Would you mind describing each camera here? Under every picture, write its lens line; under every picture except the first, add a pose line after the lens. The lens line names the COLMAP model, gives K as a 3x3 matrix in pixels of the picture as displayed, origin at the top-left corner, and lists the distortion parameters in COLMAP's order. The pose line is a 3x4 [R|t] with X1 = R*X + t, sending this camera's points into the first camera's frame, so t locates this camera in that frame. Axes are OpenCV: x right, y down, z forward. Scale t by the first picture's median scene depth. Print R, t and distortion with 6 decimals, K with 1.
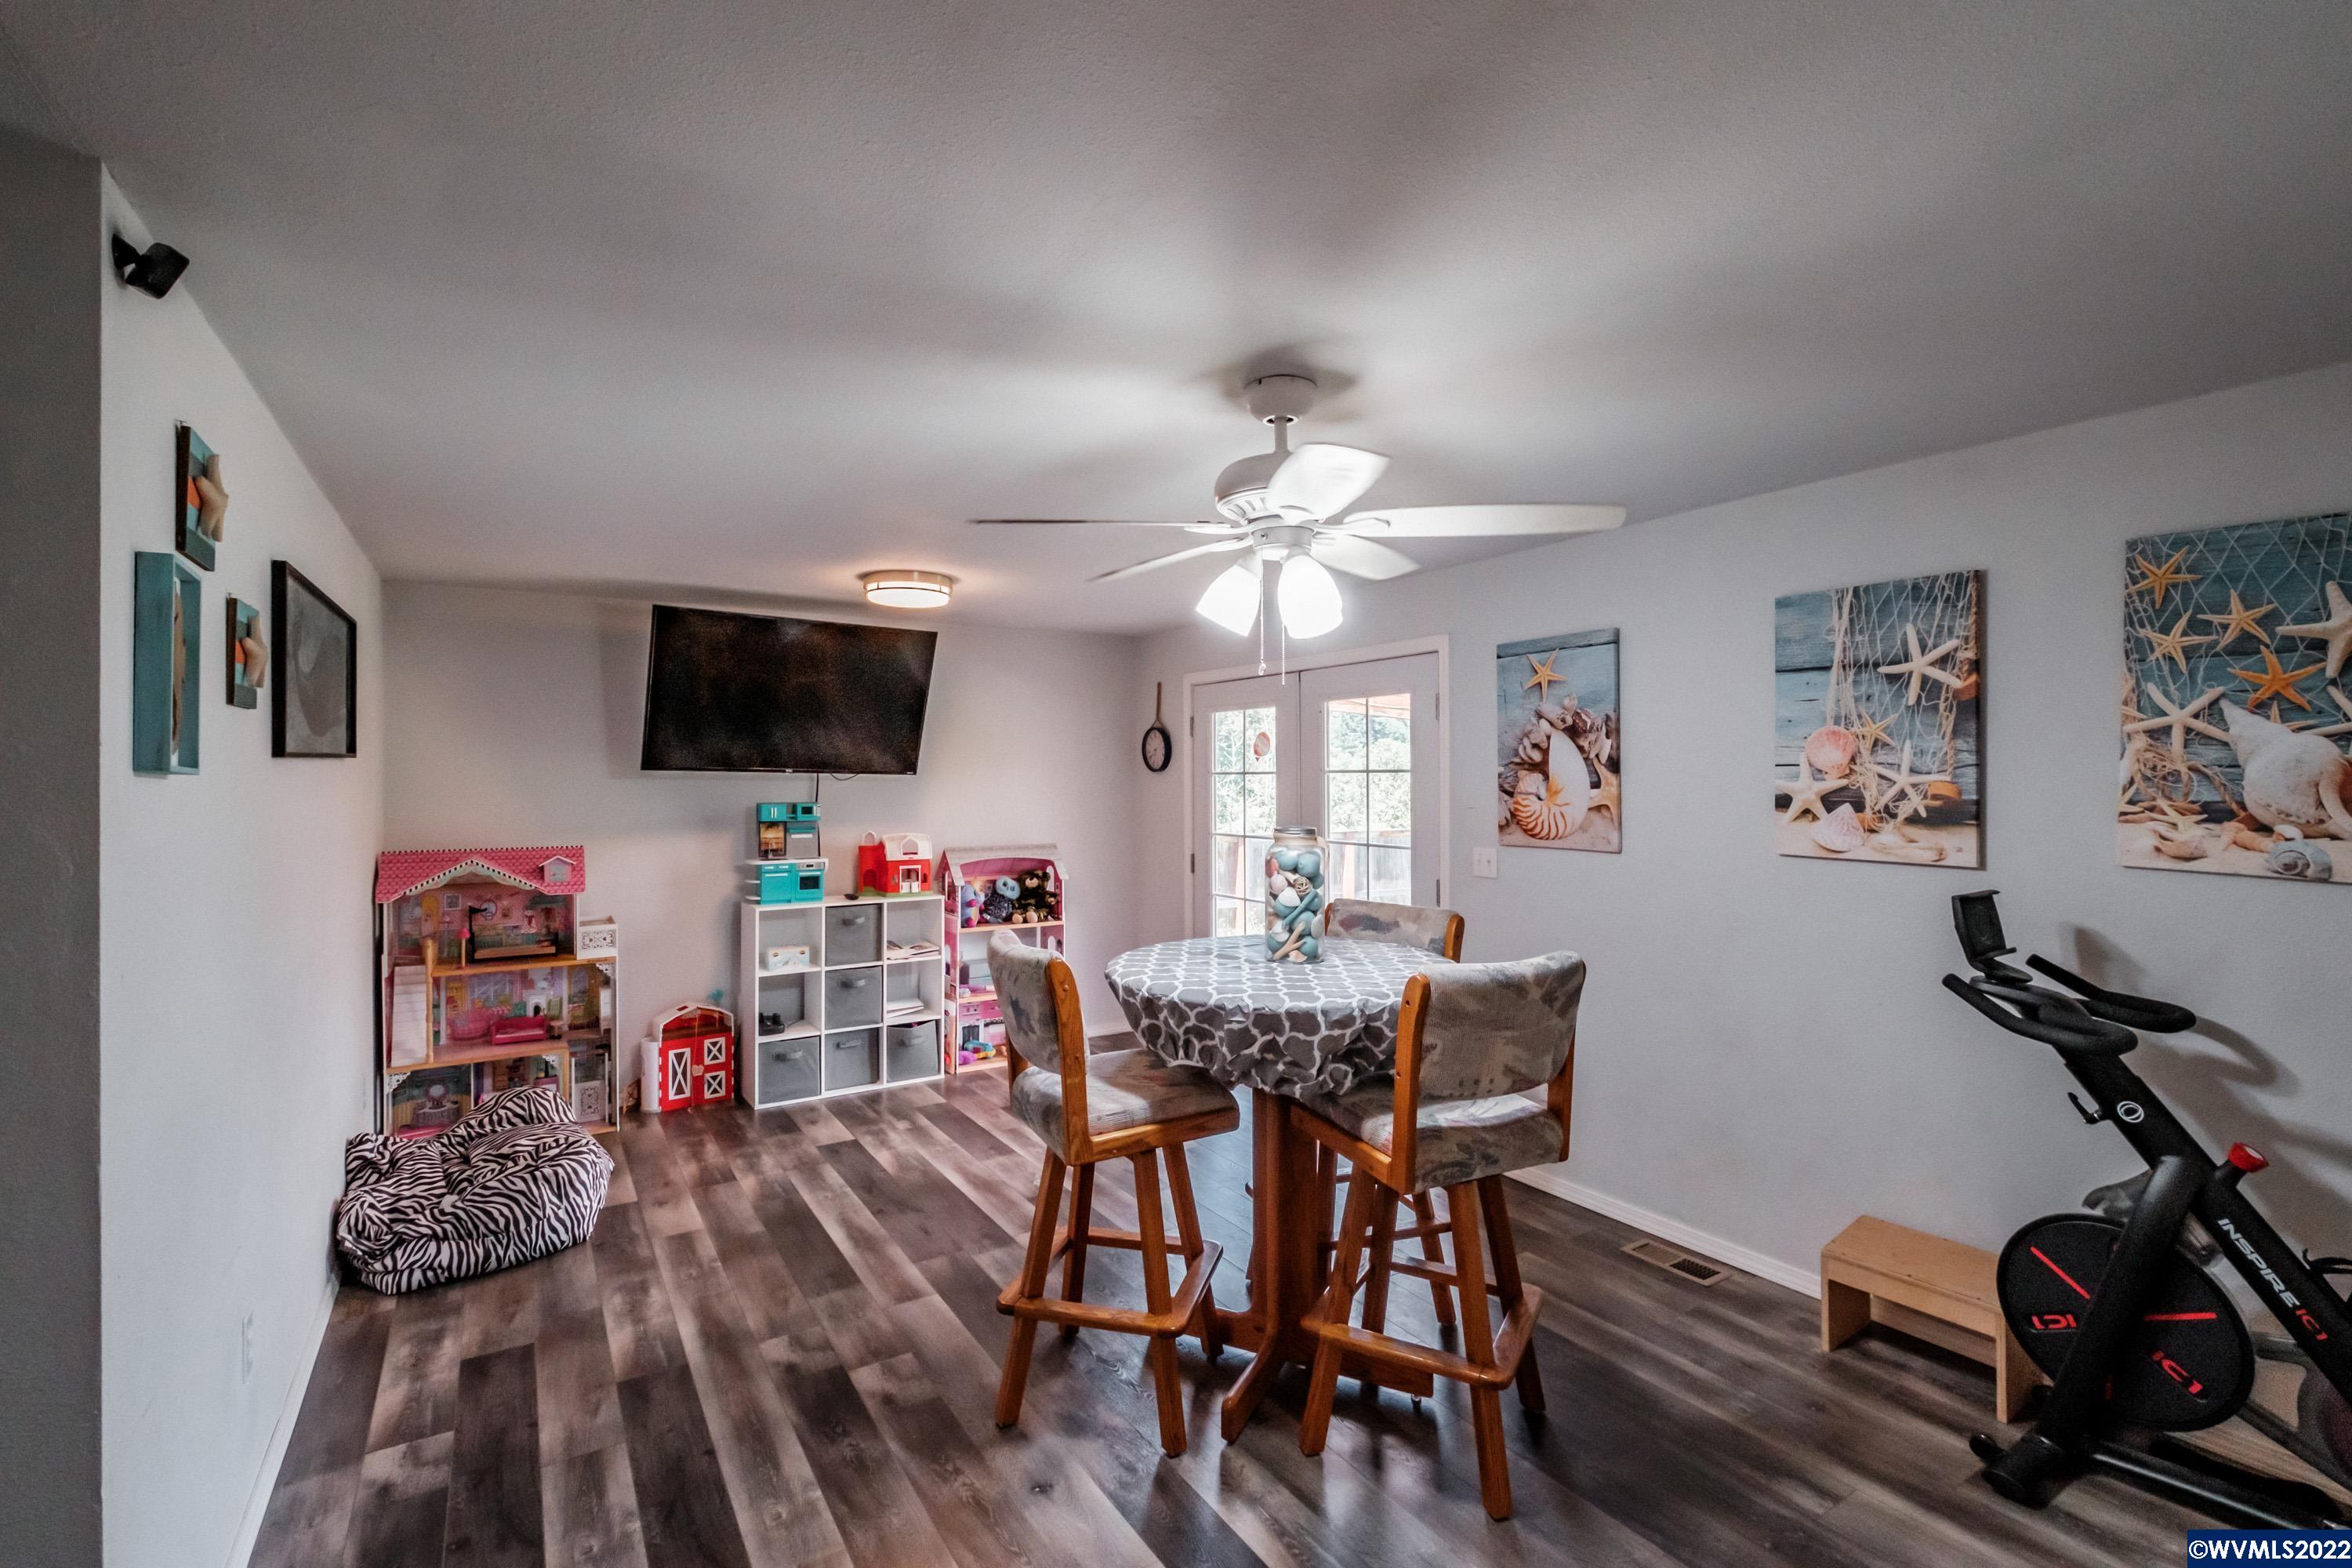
lens RADIAL K [[1038.5, 0, 1121.4], [0, 1038.5, 780.6], [0, 0, 1]] dist [-0.024279, -0.000194]
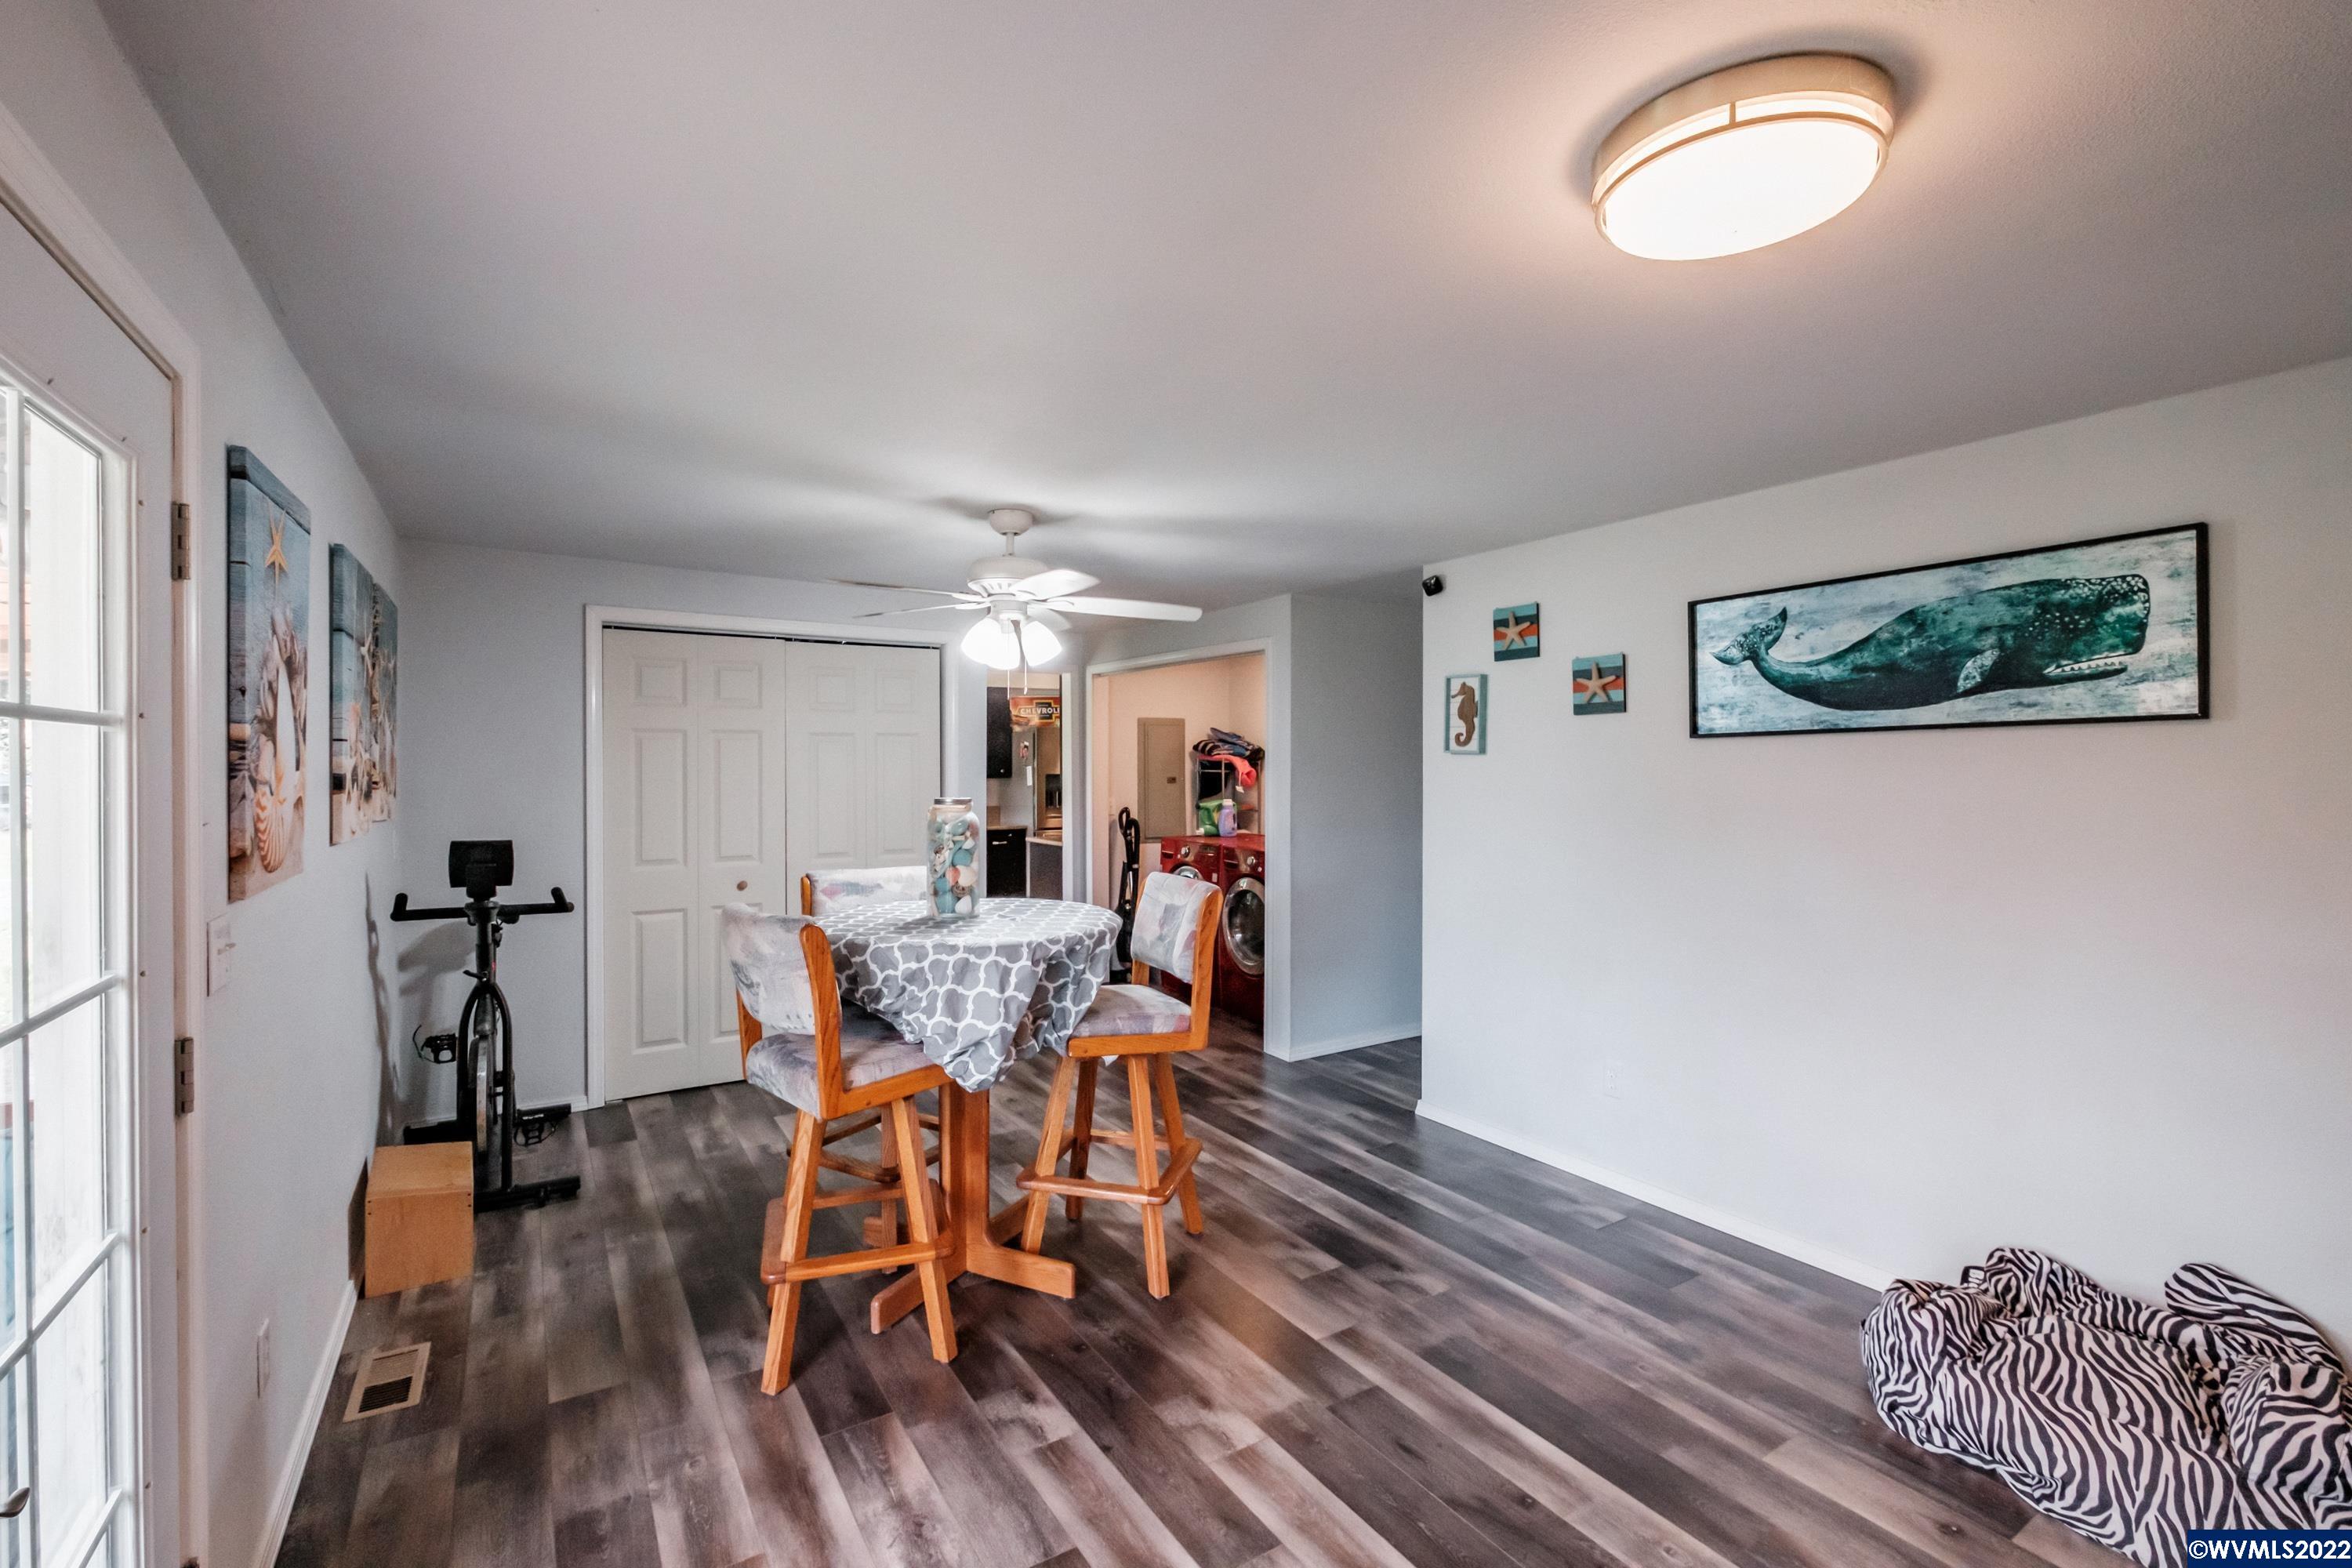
lens RADIAL K [[1038.5, 0, 1121.4], [0, 1038.5, 780.6], [0, 0, 1]] dist [-0.024279, -0.000194]
pose [[-0.999994, 0.003192, 0.001382, -0.017065], [0.003218, 0.999808, 0.019346, 0.004811], [-0.001320, 0.019350, -0.999812, 2.064633]]
